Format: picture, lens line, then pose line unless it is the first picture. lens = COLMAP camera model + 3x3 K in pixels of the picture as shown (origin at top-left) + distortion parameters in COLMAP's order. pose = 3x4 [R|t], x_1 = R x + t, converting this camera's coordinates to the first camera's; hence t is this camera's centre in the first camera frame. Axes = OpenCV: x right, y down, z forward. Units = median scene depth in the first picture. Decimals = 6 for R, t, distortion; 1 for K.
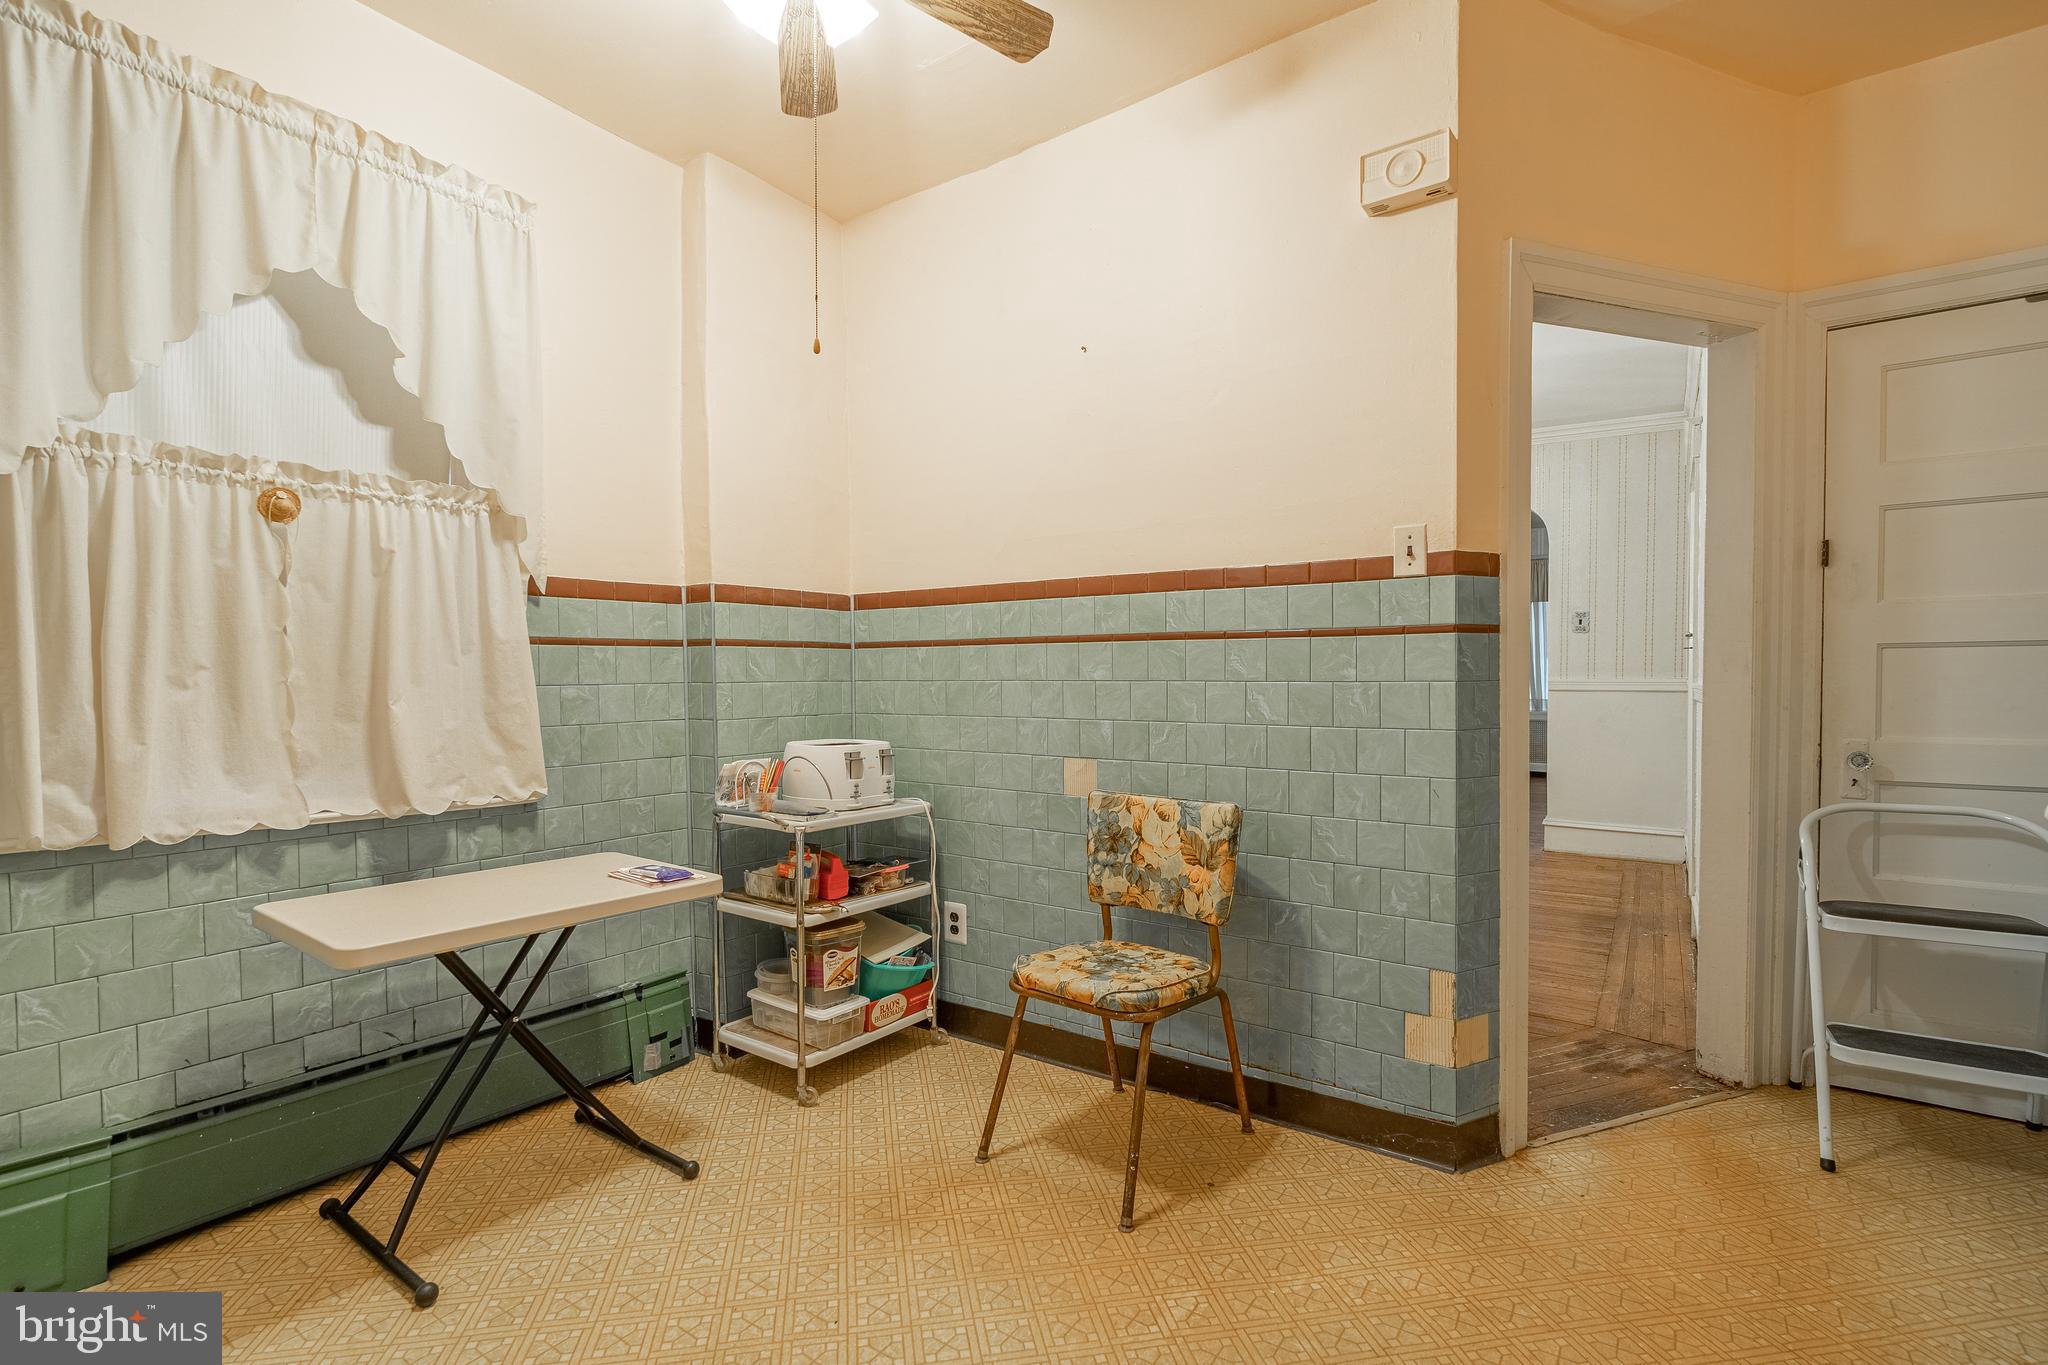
lens RADIAL K [[939.6, 0, 1010.0], [0, 939.6, 696.1], [0, 0, 1]] dist [-0.010774, 0.003456]
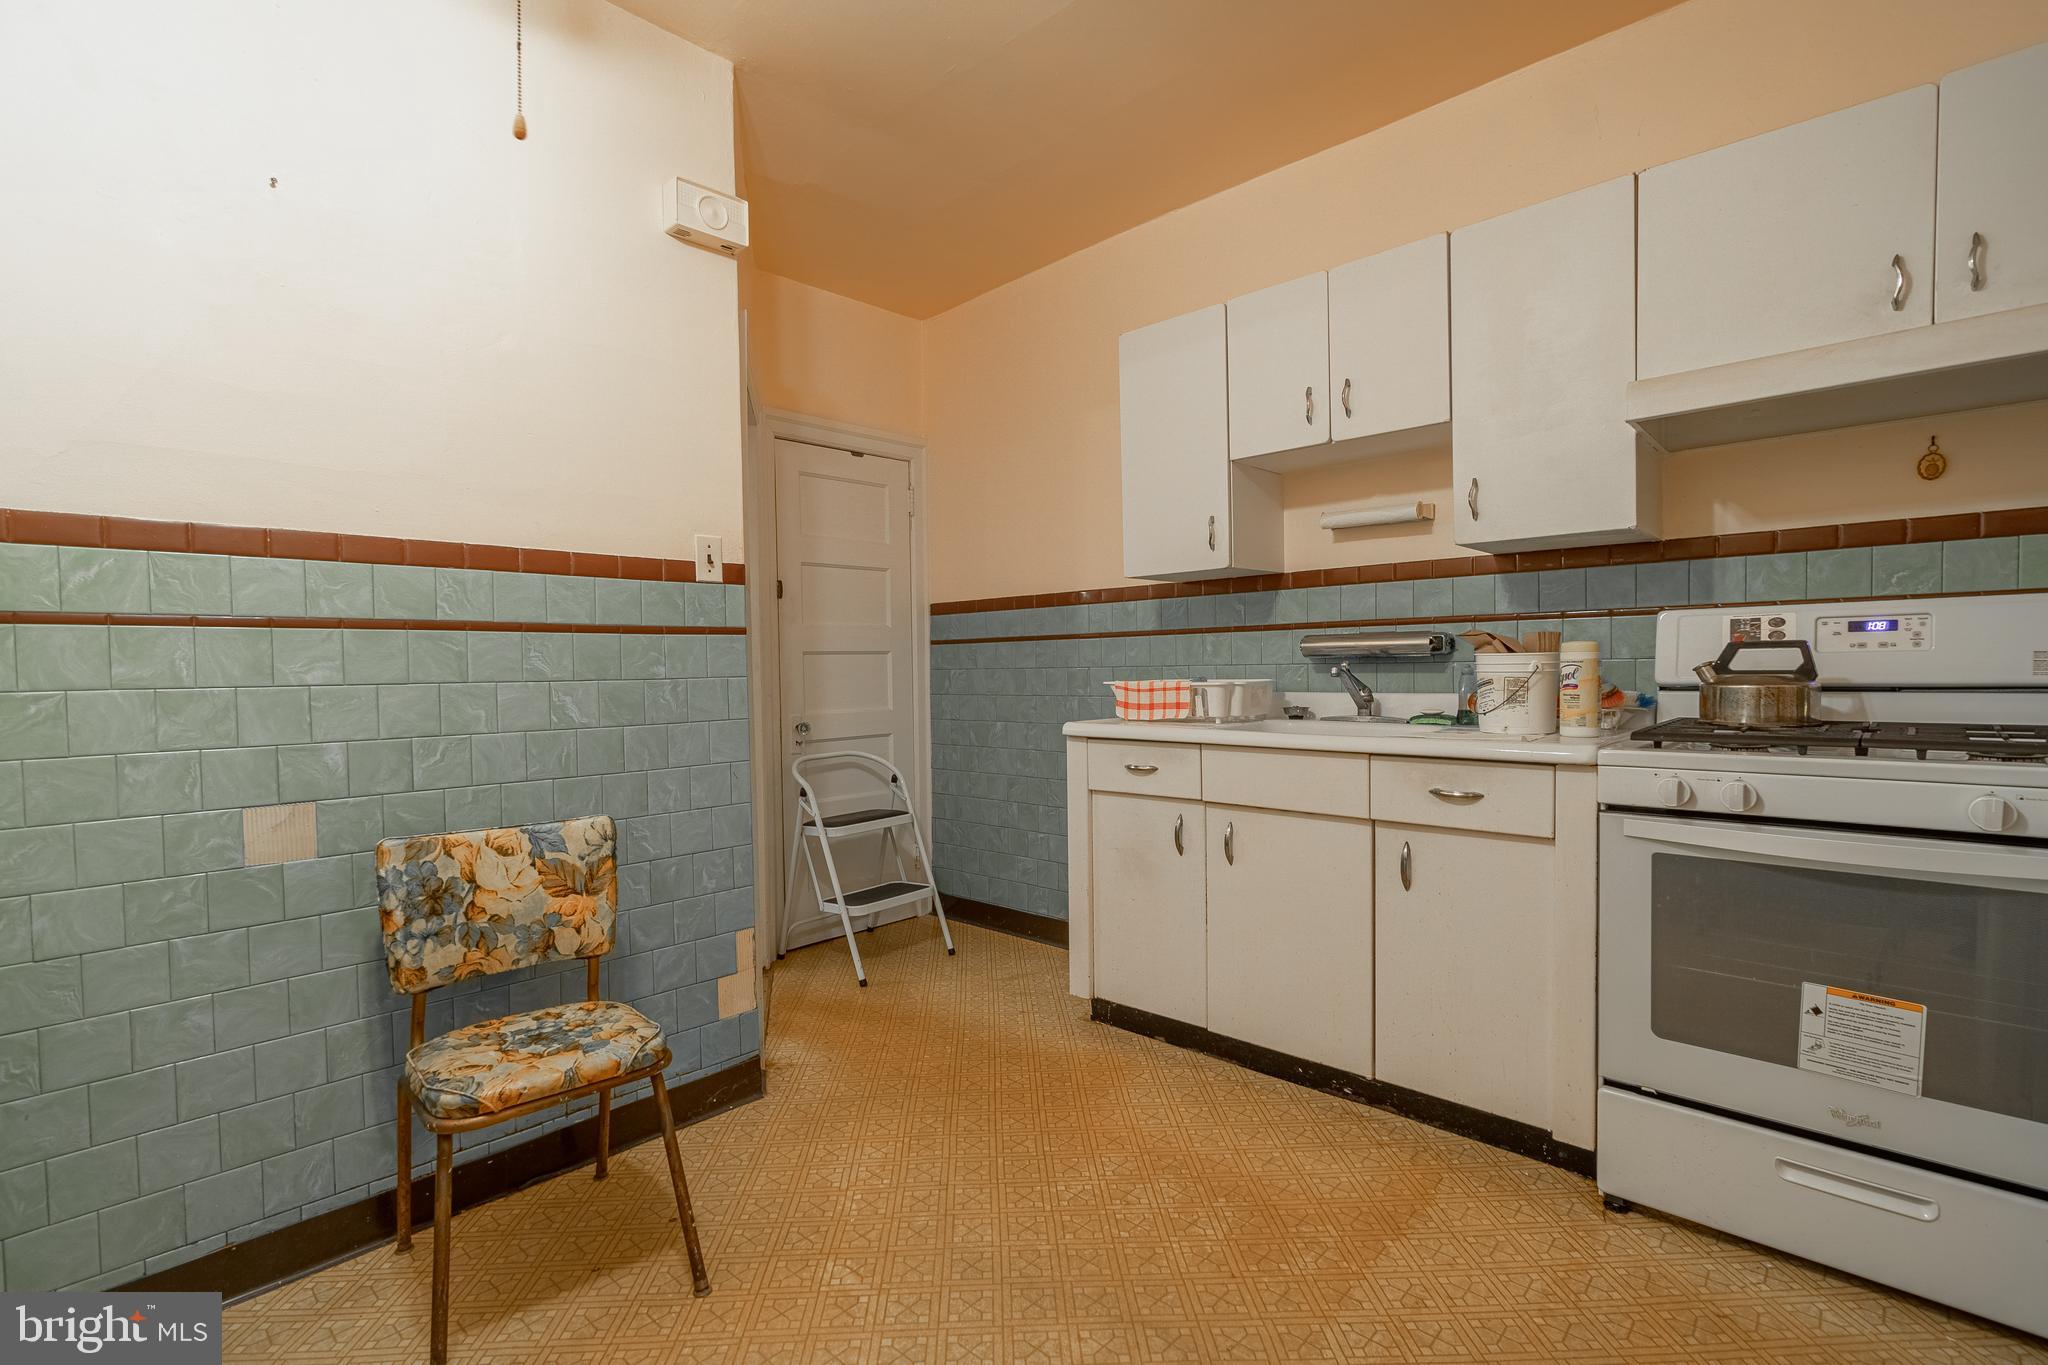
lens RADIAL K [[939.6, 0, 1010.0], [0, 939.6, 696.1], [0, 0, 1]] dist [-0.010774, 0.003456]
pose [[0.139740, -0.027873, 0.989796, -0.564891], [0.039769, 0.998955, 0.022516, -0.004581], [-0.989389, 0.036216, 0.140703, 0.457546]]
